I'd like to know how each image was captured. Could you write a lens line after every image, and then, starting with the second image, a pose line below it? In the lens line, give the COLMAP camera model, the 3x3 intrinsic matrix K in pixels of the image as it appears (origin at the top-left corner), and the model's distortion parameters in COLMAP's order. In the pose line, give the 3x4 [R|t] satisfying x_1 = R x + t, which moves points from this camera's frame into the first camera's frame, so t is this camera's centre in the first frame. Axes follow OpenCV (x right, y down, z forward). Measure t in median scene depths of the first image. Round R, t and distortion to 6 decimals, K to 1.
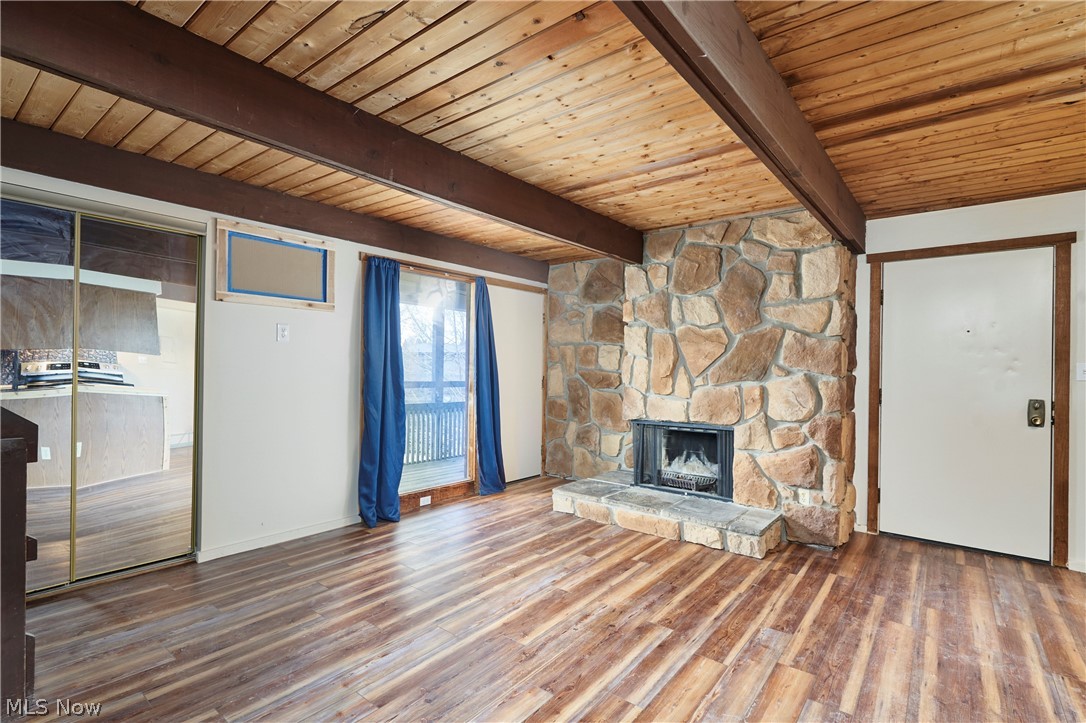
lens RADIAL K [[515.9, 0, 542.4], [0, 515.9, 364.9], [0, 0, 1]] dist [0.002378, 0.000250]
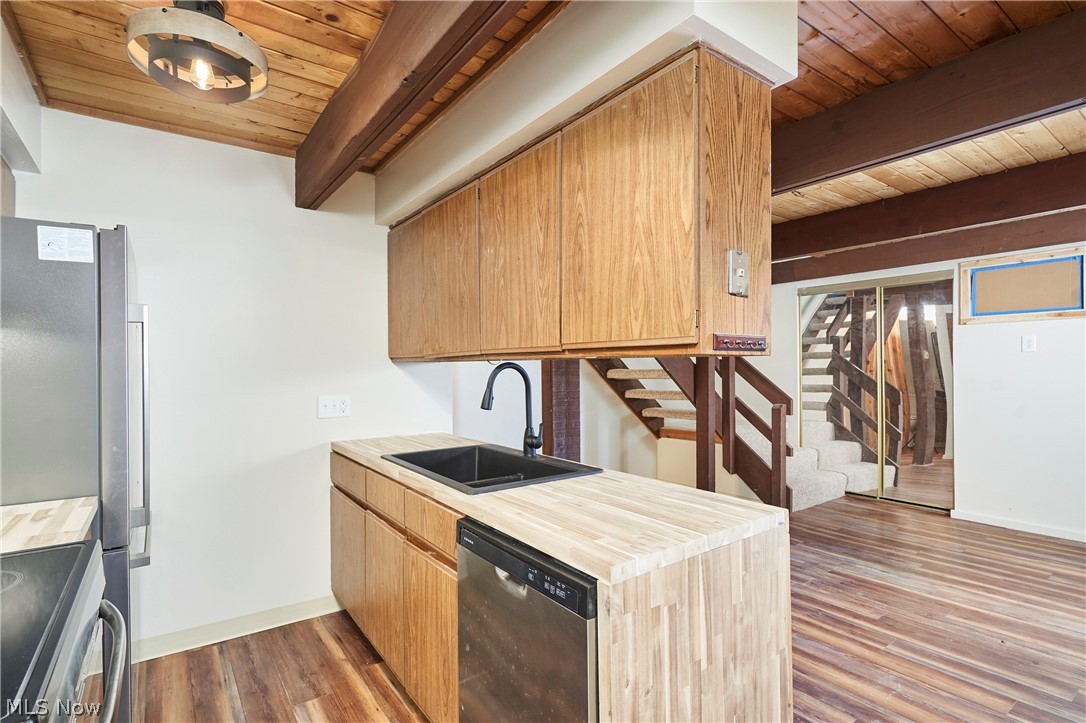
lens RADIAL K [[529.2, 0, 541.3], [0, 529.2, 365.3], [0, 0, 1]] dist [-0.000514, -0.000133]
pose [[-0.270780, -0.019847, -0.962437, 1.319004], [0.003412, 0.999761, -0.021577, 0.007527], [0.962635, -0.009126, -0.270647, 0.449250]]
